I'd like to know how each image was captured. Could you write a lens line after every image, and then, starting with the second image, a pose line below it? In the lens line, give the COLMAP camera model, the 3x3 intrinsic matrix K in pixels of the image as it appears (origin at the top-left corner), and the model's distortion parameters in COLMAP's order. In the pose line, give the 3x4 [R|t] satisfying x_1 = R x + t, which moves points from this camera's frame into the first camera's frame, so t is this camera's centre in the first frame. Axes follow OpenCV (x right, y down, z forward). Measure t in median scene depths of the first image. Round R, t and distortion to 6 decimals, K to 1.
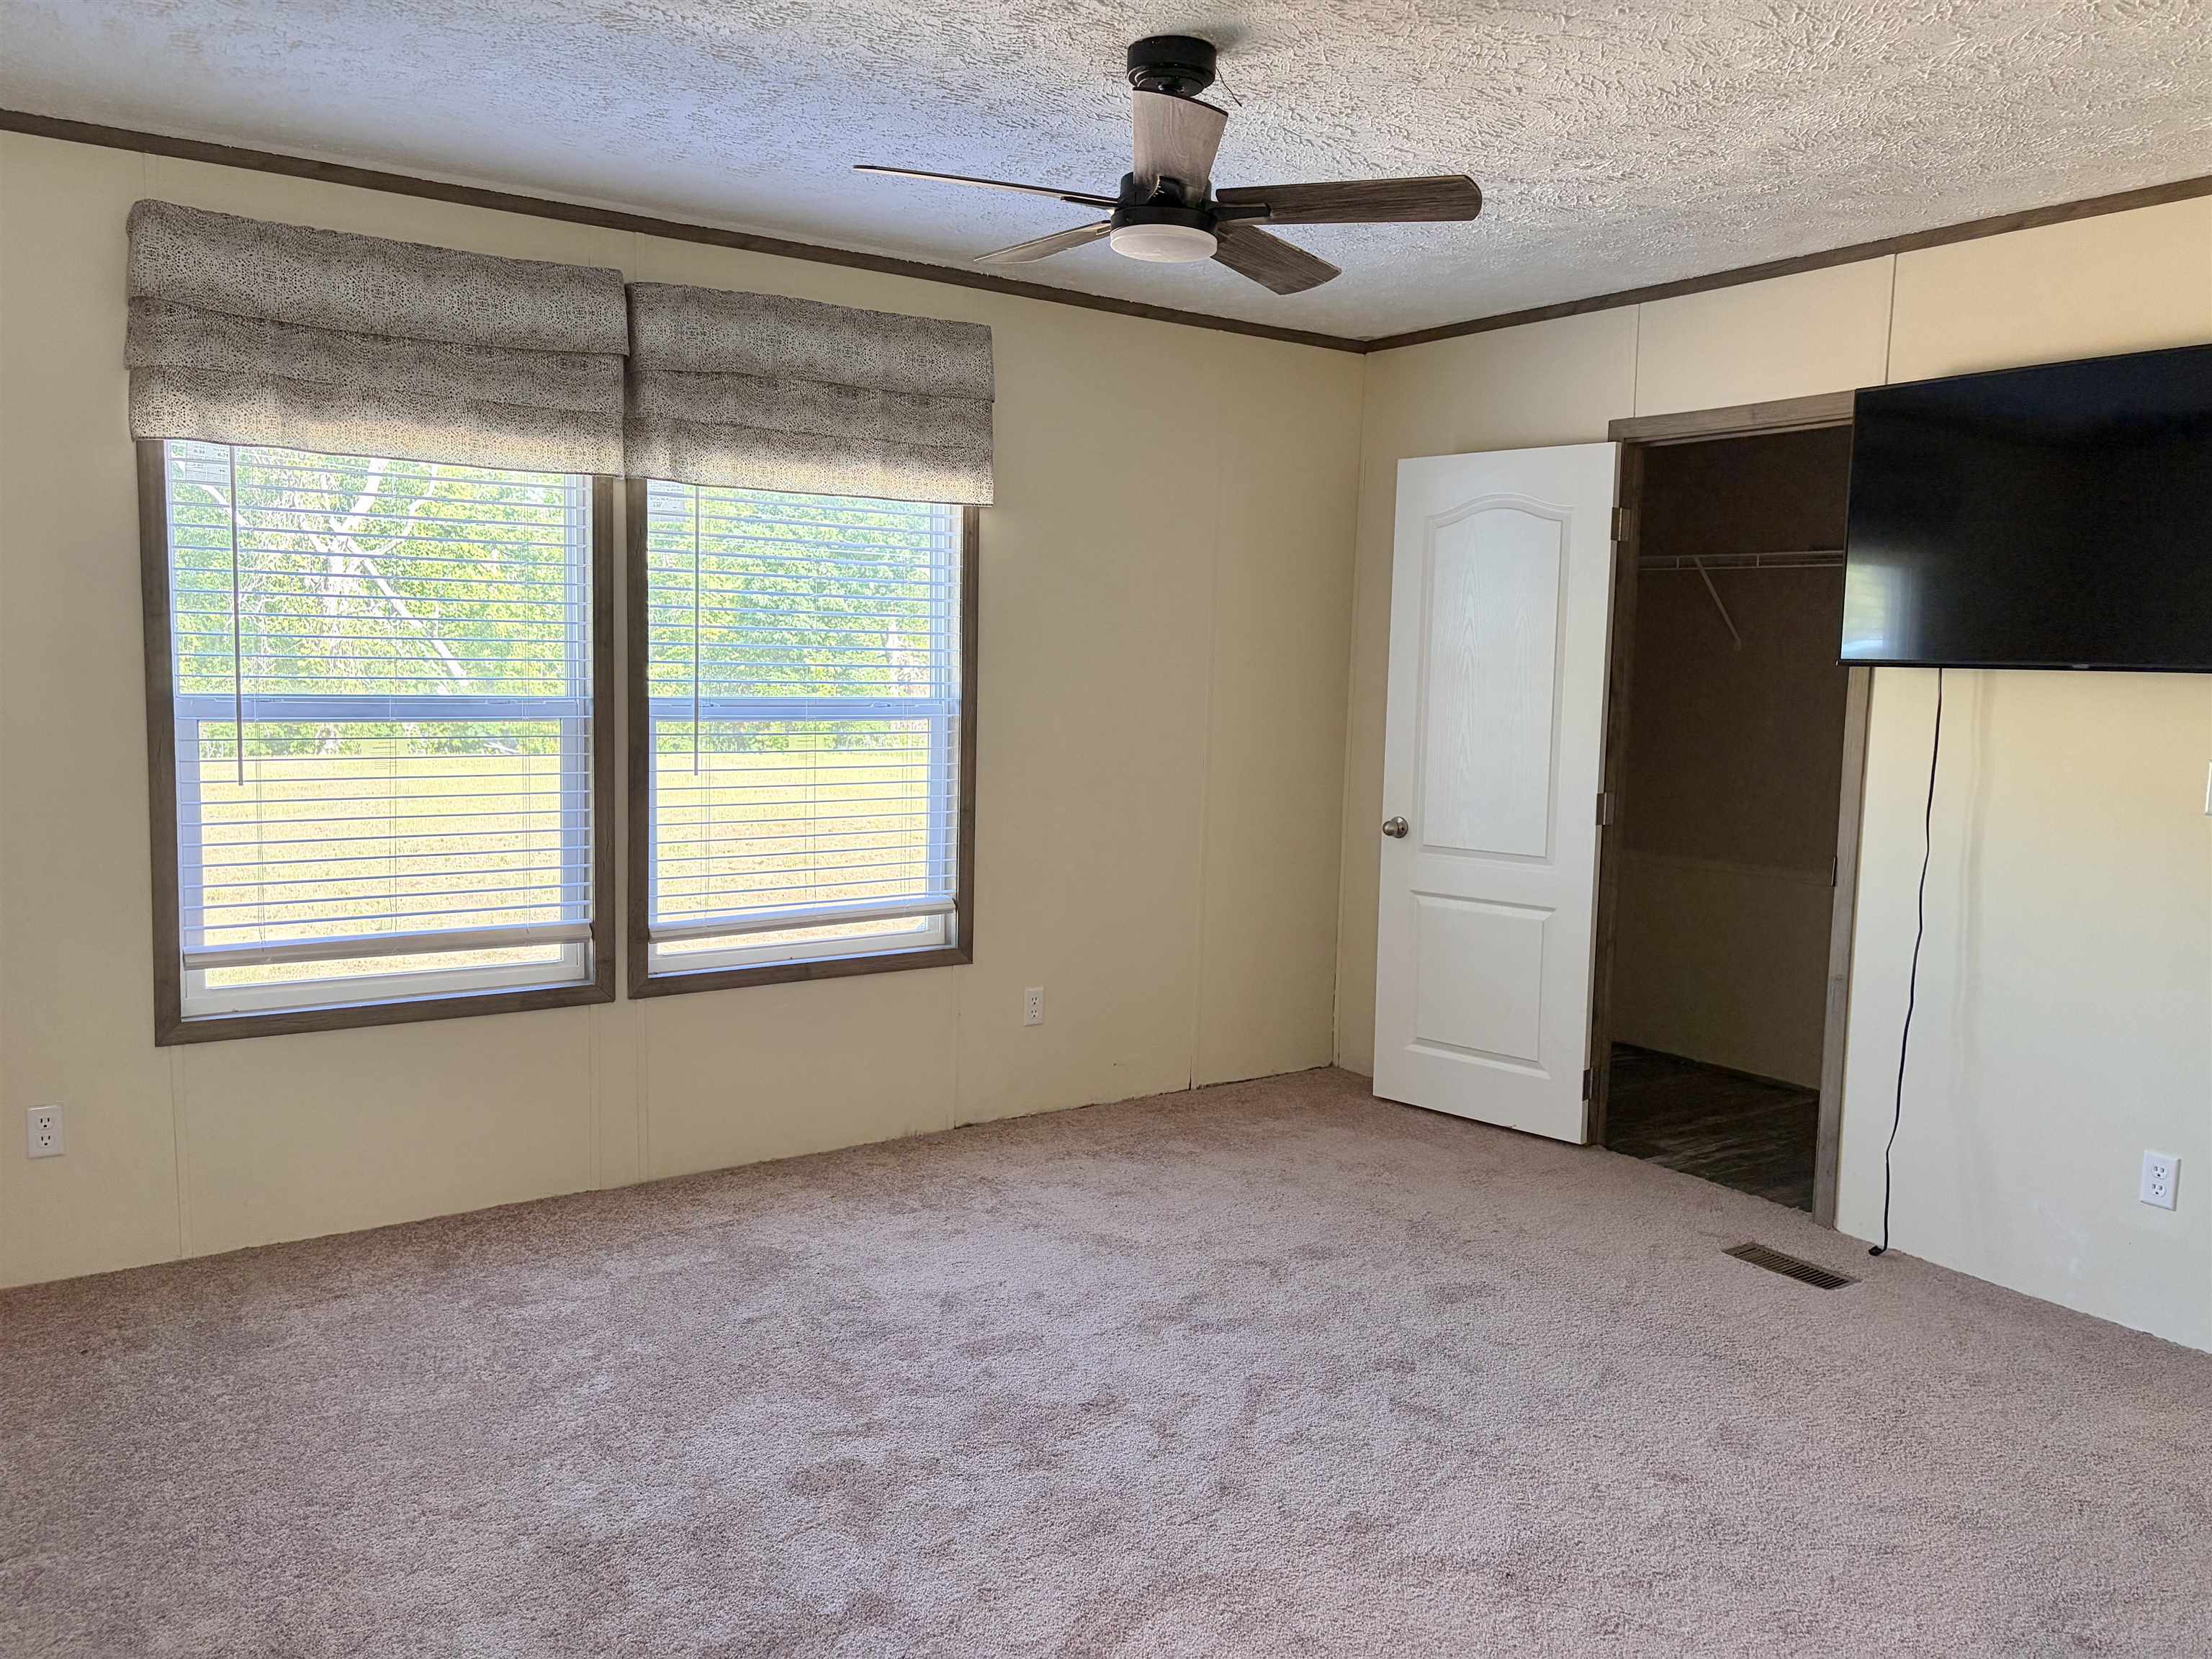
lens RADIAL K [[1638.8, 0, 1139.0], [0, 1638.8, 825.0], [0, 0, 1]] dist [0.019875, 0.002881]
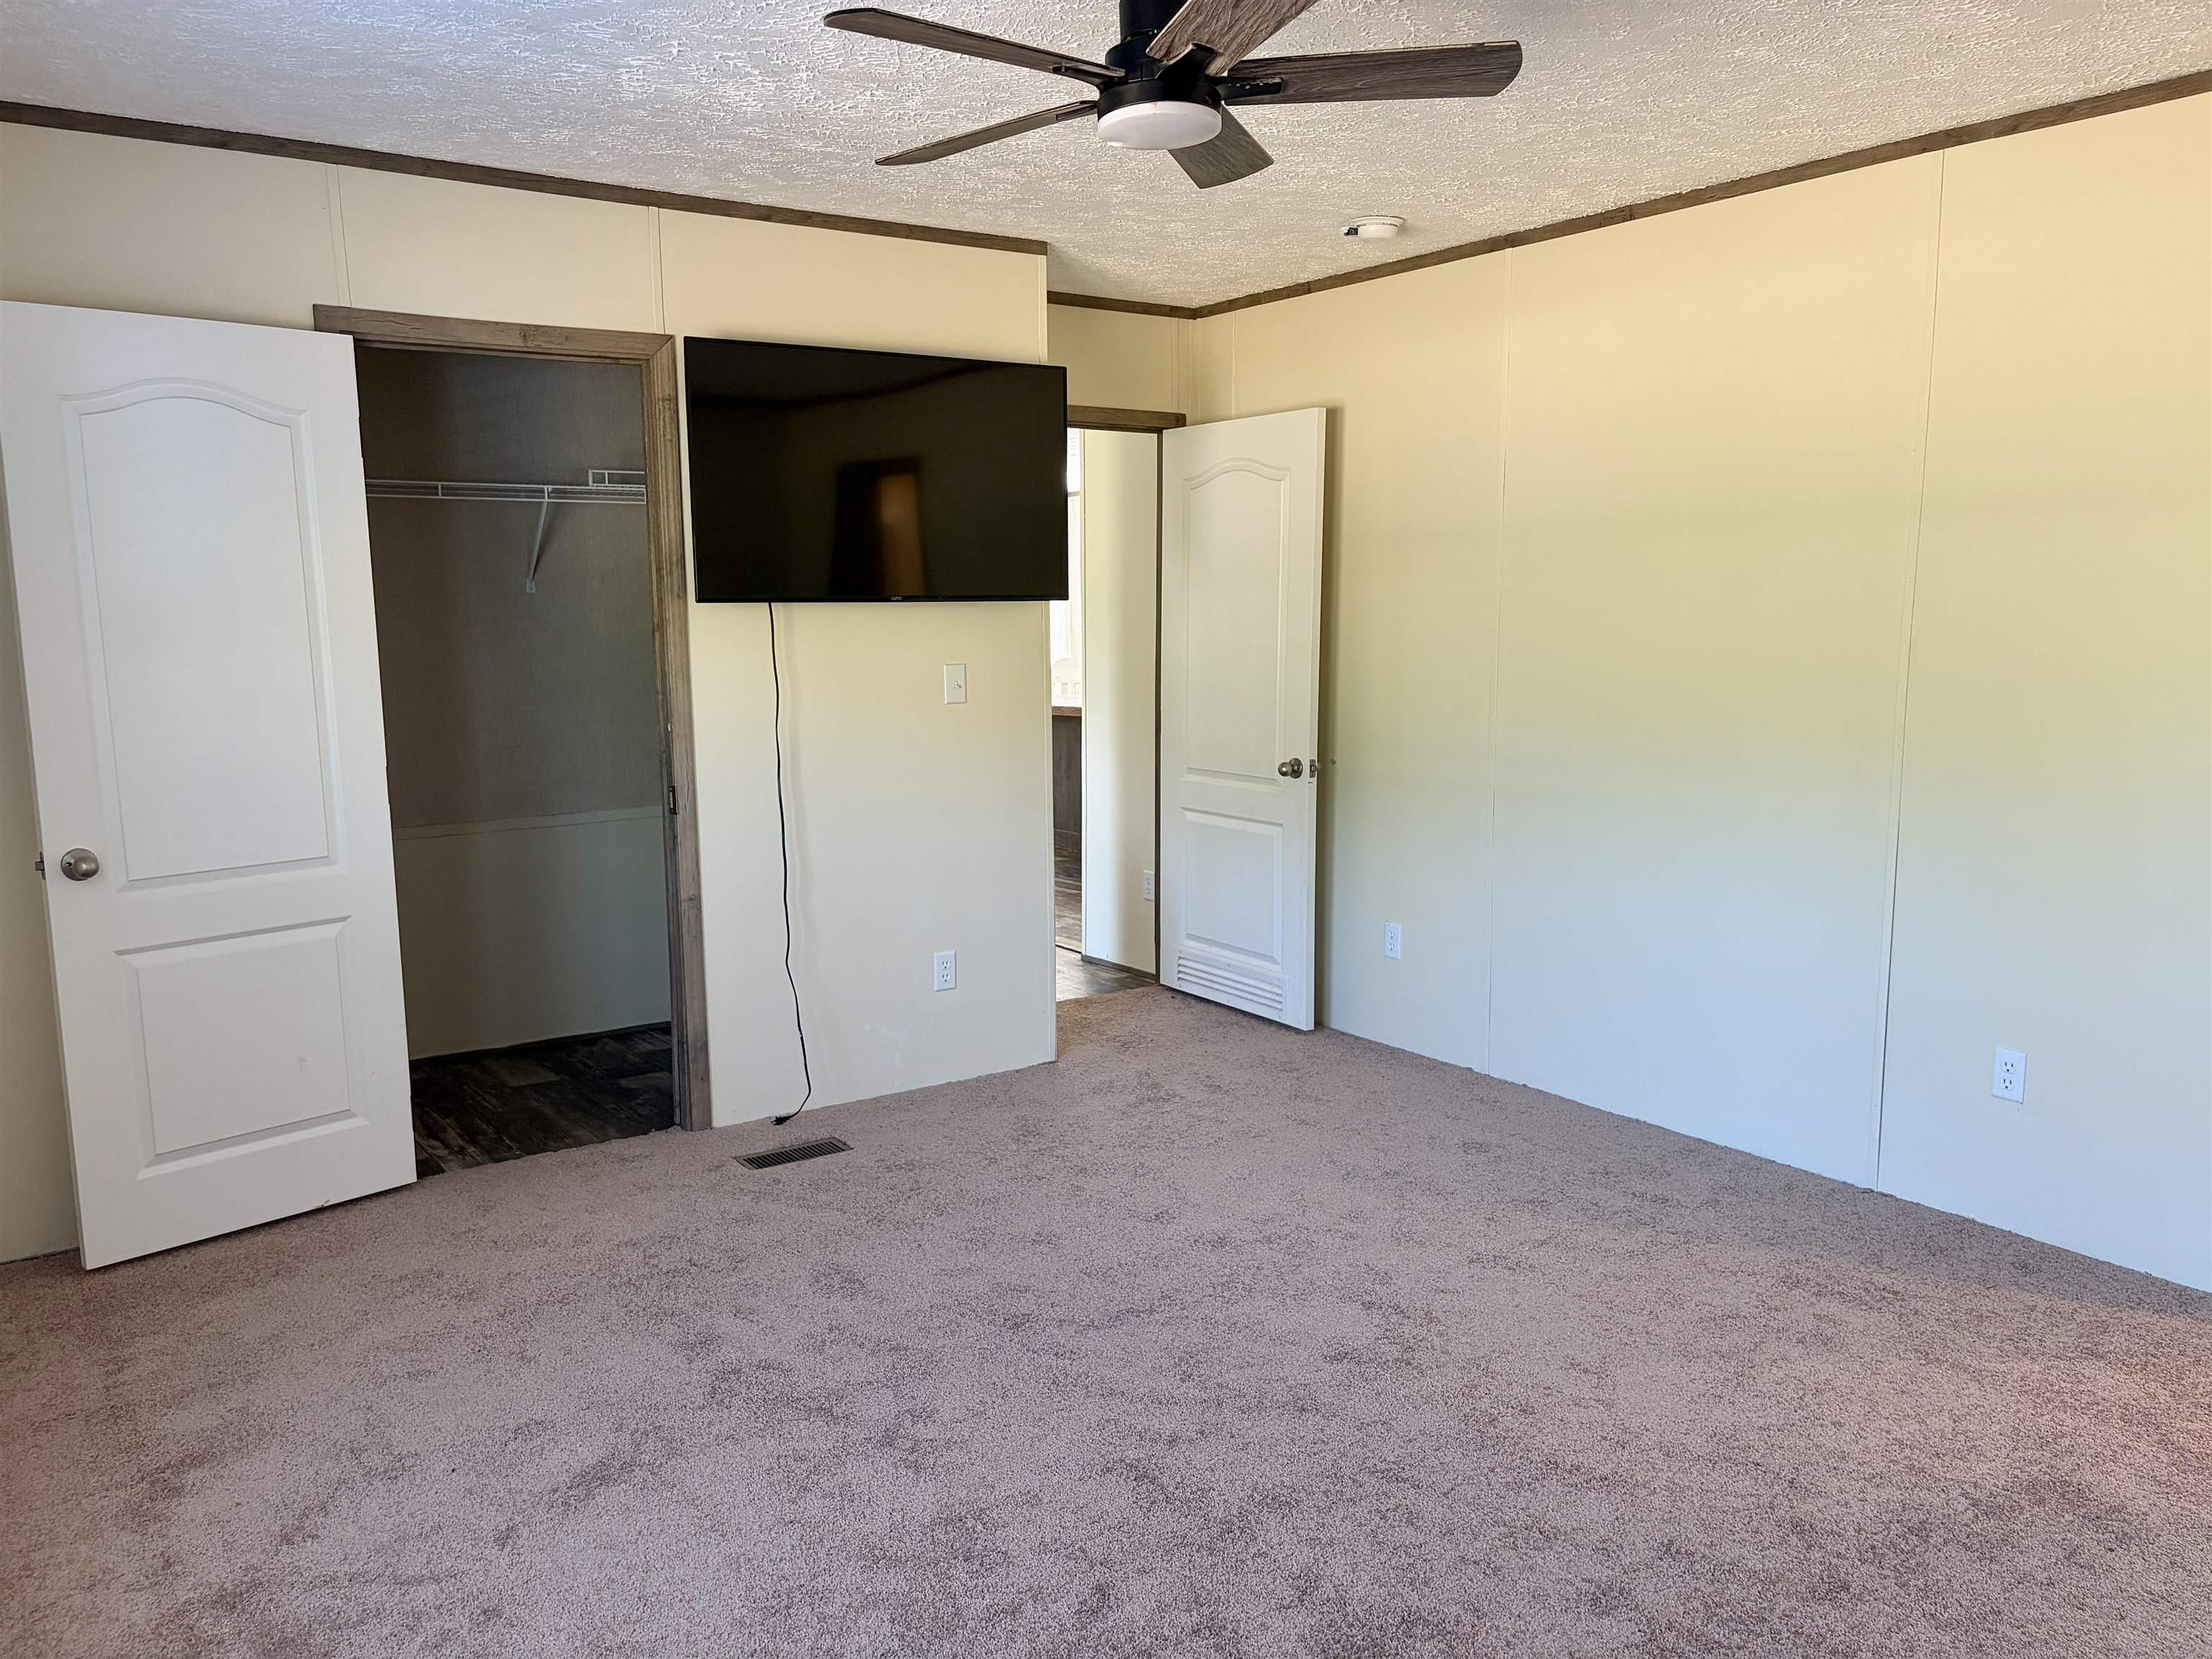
lens RADIAL K [[1675.8, 0, 1106.0], [0, 1675.8, 829.5], [0, 0, 1]] dist [0.033176, -0.035532]
pose [[0.017504, -0.171997, 0.984942, -0.627832], [0.106476, 0.979812, 0.169209, -0.104998], [-0.994161, 0.101911, 0.035464, 0.687435]]
